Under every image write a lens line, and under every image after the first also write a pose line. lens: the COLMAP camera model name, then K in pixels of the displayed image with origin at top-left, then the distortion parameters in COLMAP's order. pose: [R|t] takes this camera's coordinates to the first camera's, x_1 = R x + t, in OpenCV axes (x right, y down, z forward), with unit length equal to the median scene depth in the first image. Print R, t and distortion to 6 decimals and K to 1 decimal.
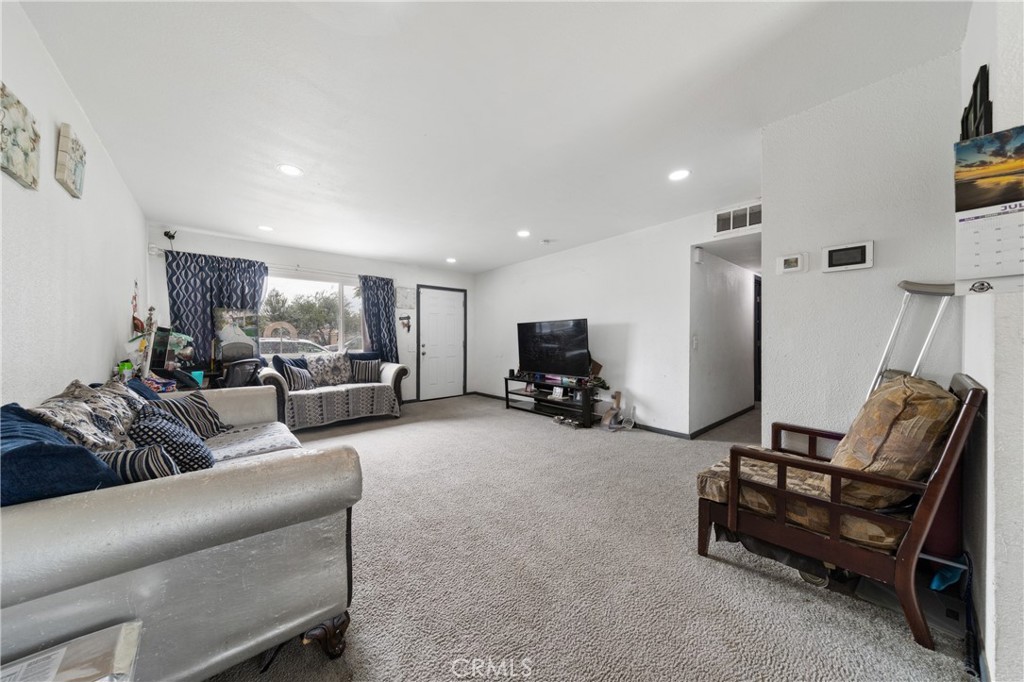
lens RADIAL K [[332.1, 0, 513.0], [0, 332.1, 343.5], [0, 0, 1]] dist [0.007192, -0.000777]
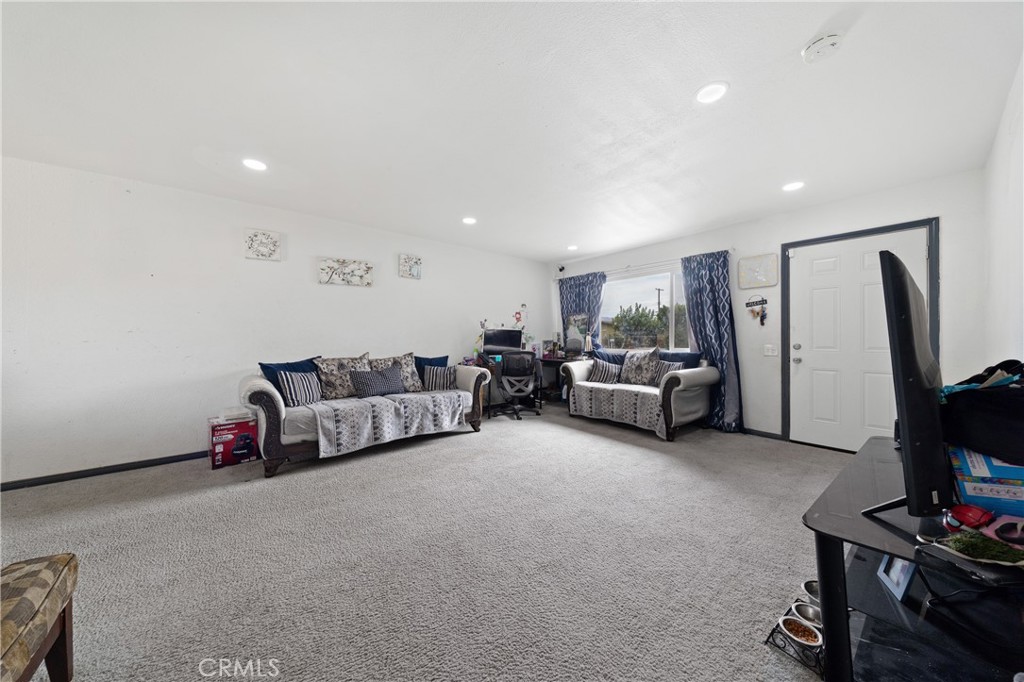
lens RADIAL K [[332.1, 0, 510.6], [0, 332.1, 338.4], [0, 0, 1]] dist [0.007192, -0.000777]
pose [[-0.034590, 0.005464, -0.999387, 0.408347], [-0.010055, 0.999933, 0.005815, -0.007971], [0.999351, 0.010250, -0.034533, 0.652314]]
